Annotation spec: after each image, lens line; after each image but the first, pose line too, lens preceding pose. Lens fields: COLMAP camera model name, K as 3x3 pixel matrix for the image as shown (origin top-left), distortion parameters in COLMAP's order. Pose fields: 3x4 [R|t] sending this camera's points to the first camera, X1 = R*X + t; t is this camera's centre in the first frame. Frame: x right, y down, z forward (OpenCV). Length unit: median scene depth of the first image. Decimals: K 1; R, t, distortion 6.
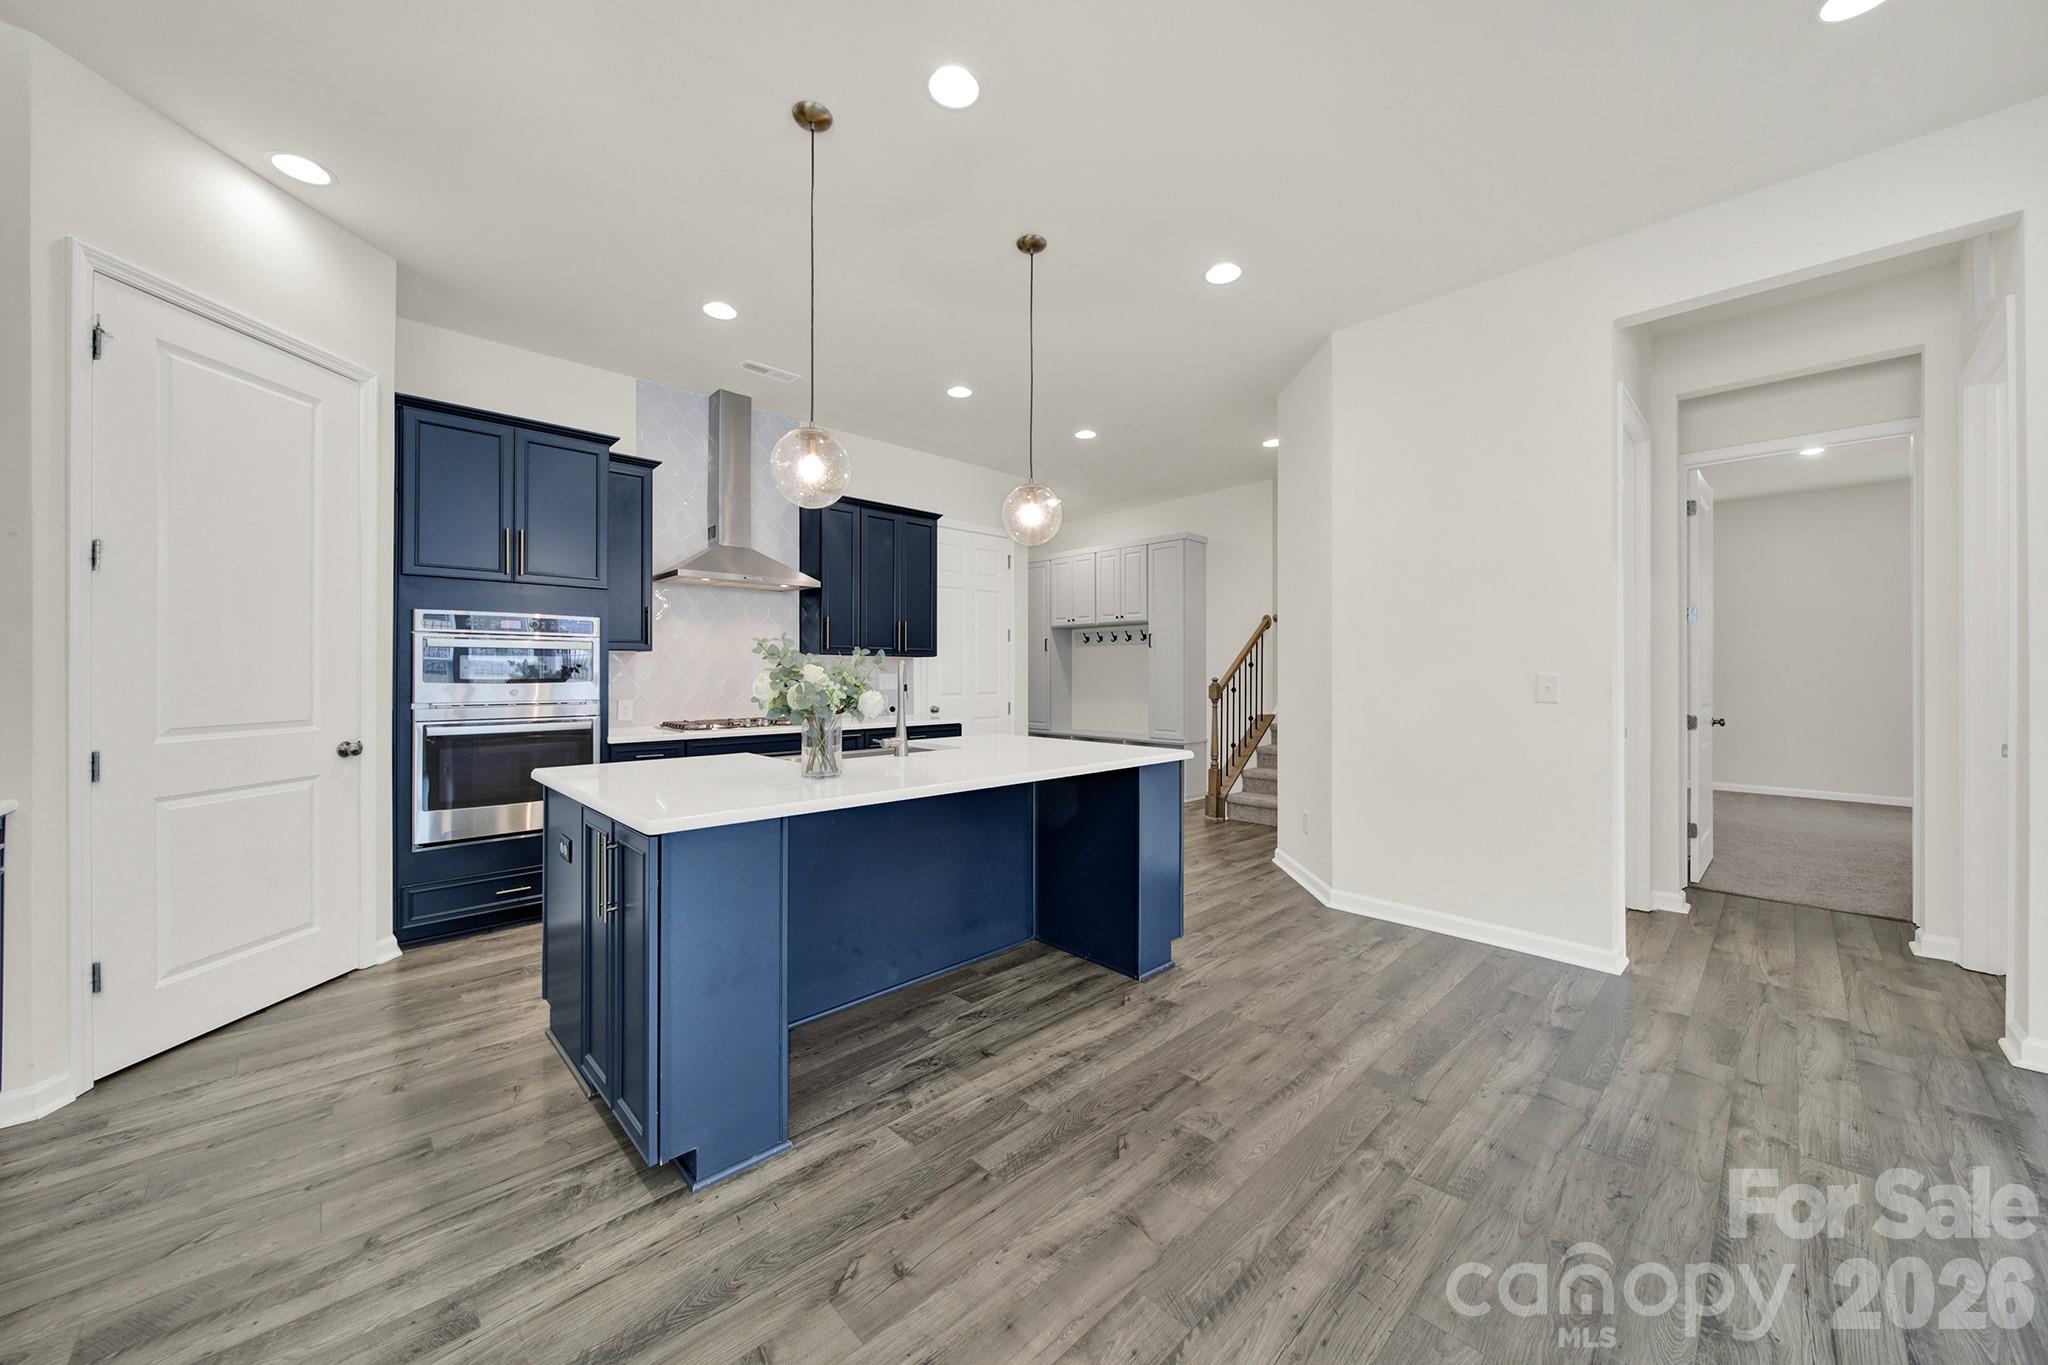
lens RADIAL K [[735.9, 0, 1019.3], [0, 735.9, 671.5], [0, 0, 1]] dist [0.000135, -0.001500]
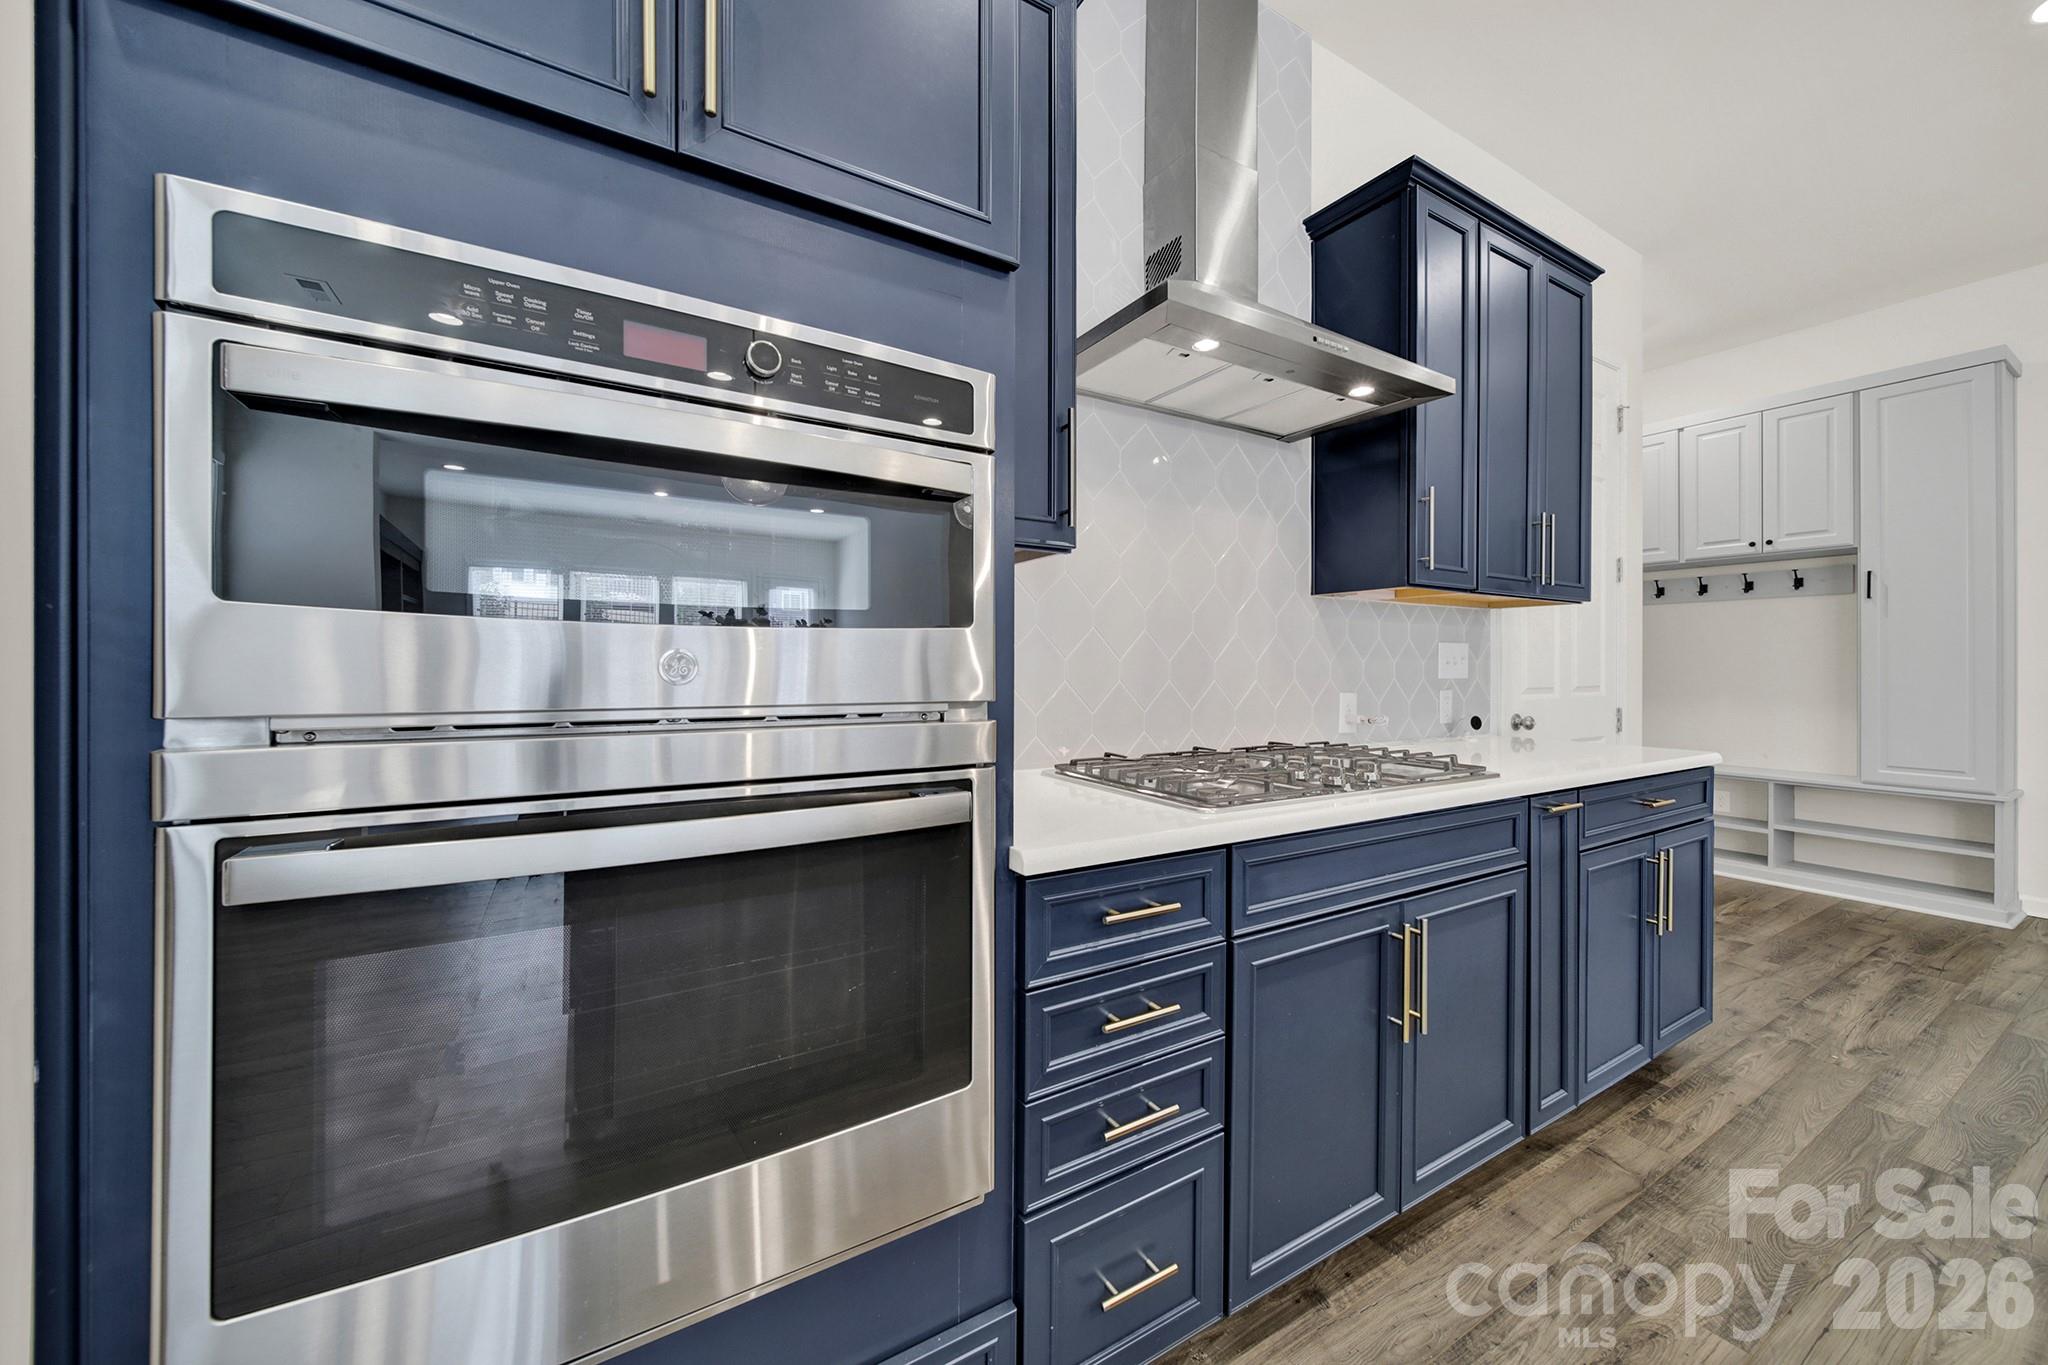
lens RADIAL K [[735.9, 0, 1016.4], [0, 735.9, 680.2], [0, 0, 1]] dist [0.000135, -0.001500]
pose [[0.974792, 0.017309, -0.222443, -0.580035], [-0.010639, 0.999458, 0.031152, 0.026000], [0.222862, -0.028000, 0.974448, 0.866915]]
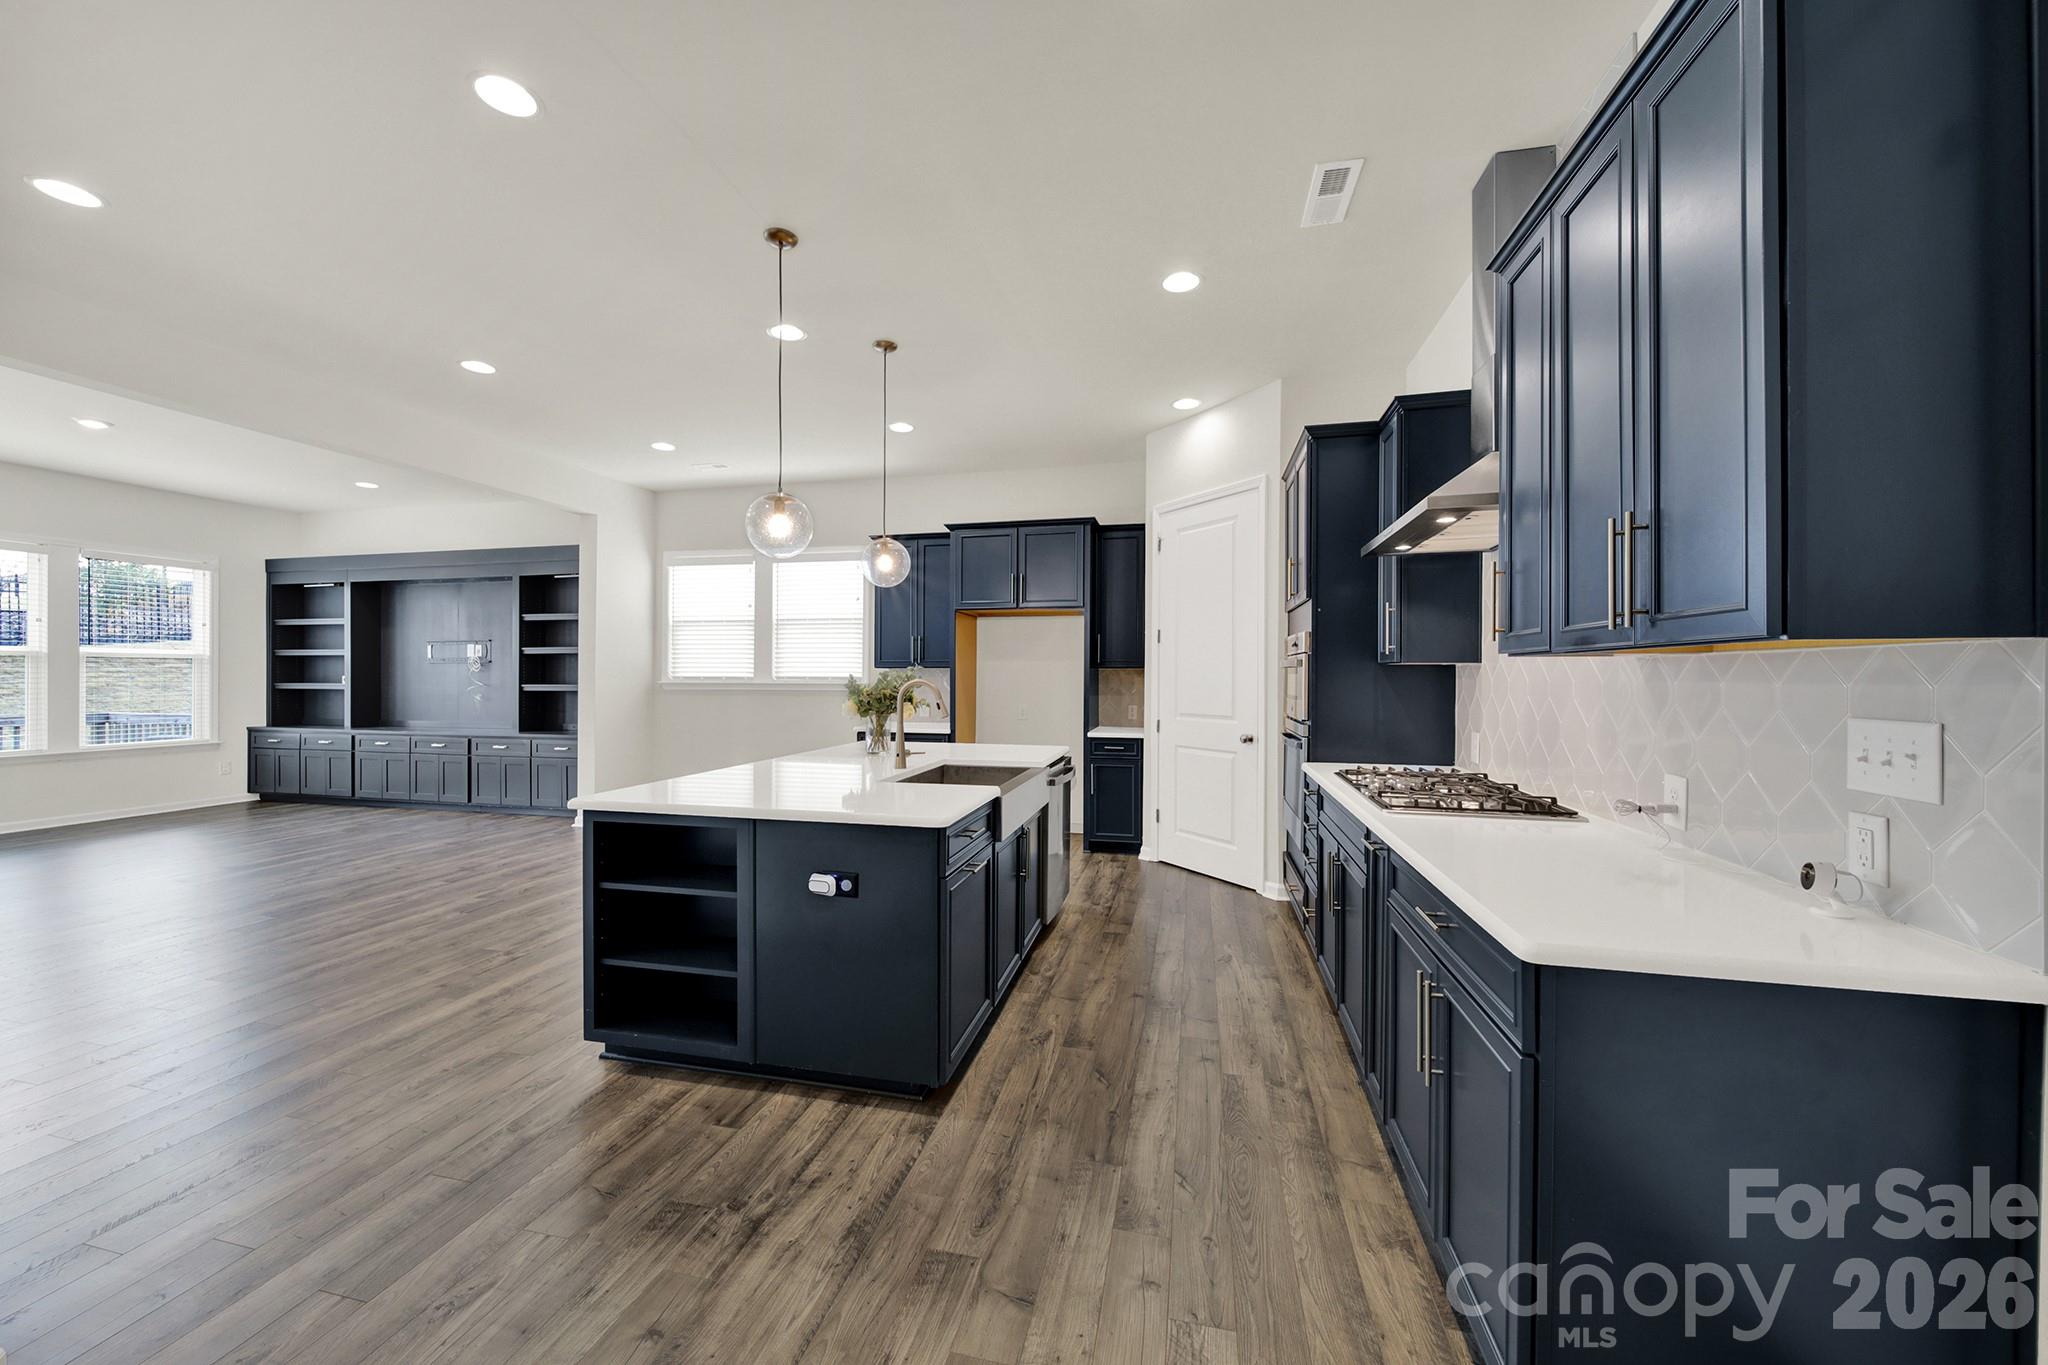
lens RADIAL K [[735.9, 0, 1013.0], [0, 735.9, 677.8], [0, 0, 1]] dist [0.000135, -0.001500]
pose [[-0.839322, -0.006028, -0.543601, 0.252032], [-0.008115, 0.999966, 0.001440, -0.013138], [0.543574, 0.005620, -0.839342, 1.767877]]
